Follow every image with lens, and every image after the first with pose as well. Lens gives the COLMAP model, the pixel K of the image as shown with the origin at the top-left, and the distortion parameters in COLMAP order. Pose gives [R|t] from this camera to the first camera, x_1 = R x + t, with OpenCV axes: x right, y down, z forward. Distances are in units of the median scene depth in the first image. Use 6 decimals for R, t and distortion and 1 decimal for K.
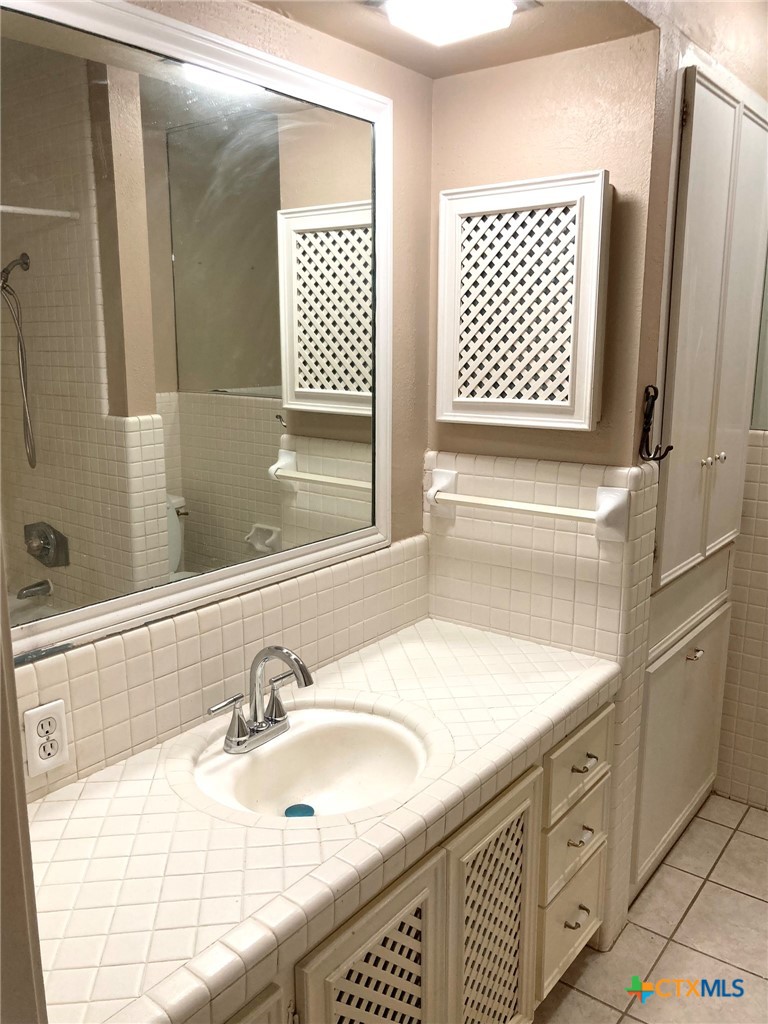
lens RADIAL K [[849.4, 0, 384.0], [0, 849.4, 512.0], [0, 0, 1]] dist [0.010759, -0.002385]
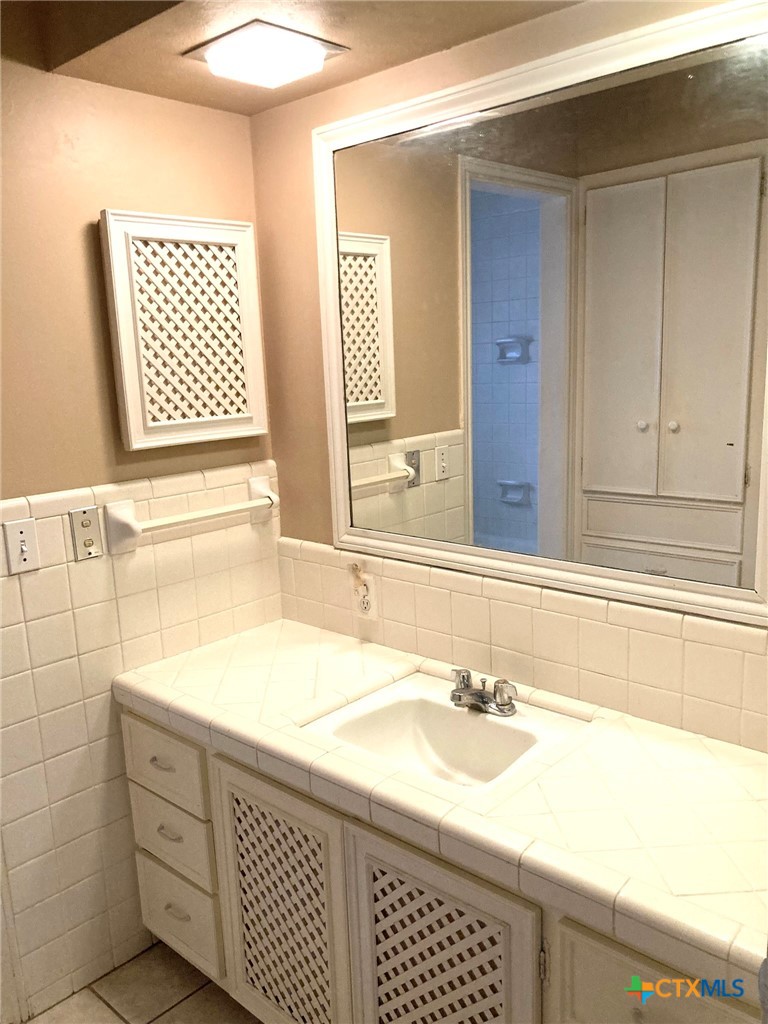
lens RADIAL K [[849.4, 0, 384.0], [0, 849.4, 512.0], [0, 0, 1]] dist [0.010759, -0.002385]
pose [[0.090285, -0.187218, 0.978161, -0.971991], [0.241846, 0.956894, 0.160825, -0.149911], [-0.966105, 0.222044, 0.131671, 0.733960]]
